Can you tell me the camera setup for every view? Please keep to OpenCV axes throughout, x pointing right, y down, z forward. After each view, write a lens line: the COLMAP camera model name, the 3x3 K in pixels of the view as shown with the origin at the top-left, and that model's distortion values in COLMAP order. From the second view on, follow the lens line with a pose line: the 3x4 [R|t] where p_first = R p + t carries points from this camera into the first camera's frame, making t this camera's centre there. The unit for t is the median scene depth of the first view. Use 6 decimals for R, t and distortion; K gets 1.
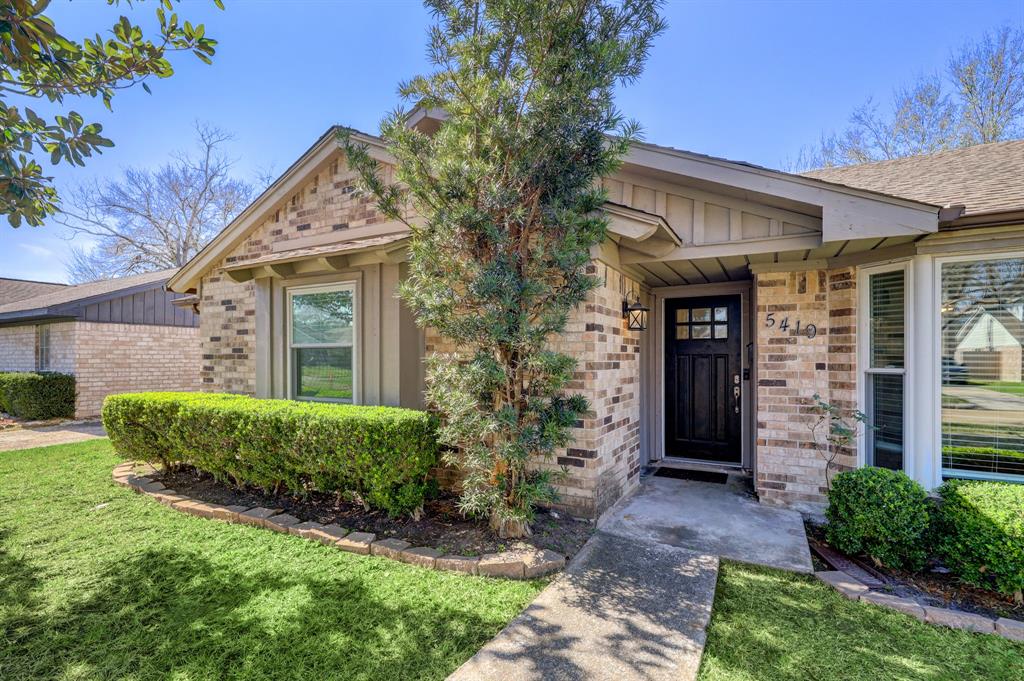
lens RADIAL K [[473.2, 0, 516.4], [0, 473.2, 357.8], [0, 0, 1]] dist [-0.000804, 0.000581]
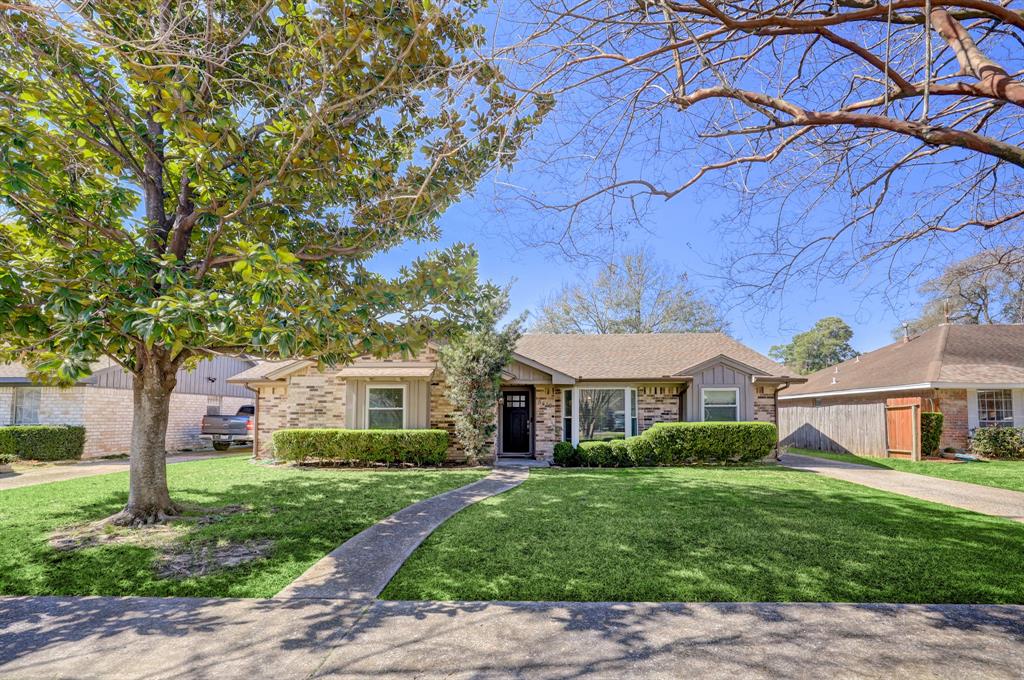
lens RADIAL K [[432.5, 0, 512.6], [0, 432.5, 412.5], [0, 0, 1]] dist [-0.000786, -0.000090]
pose [[0.899397, 0.003906, 0.437115, -0.954080], [0.000183, 0.999957, -0.009312, 0.019003], [-0.437133, 0.008455, 0.899357, -1.633527]]
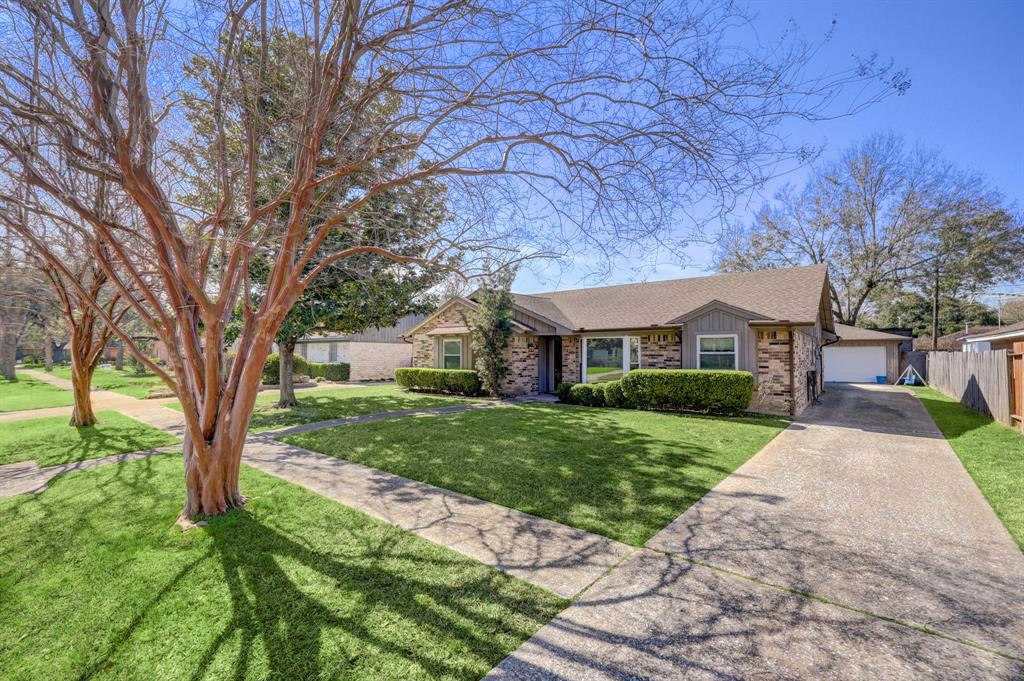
lens RADIAL K [[422.5, 0, 510.0], [0, 422.5, 350.2], [0, 0, 1]] dist [0.000993, 0.000076]
pose [[0.981987, 0.001480, -0.188943, 0.794650], [-0.003376, 0.999947, -0.009710, -0.040474], [0.188918, 0.010173, 0.981940, -2.604733]]
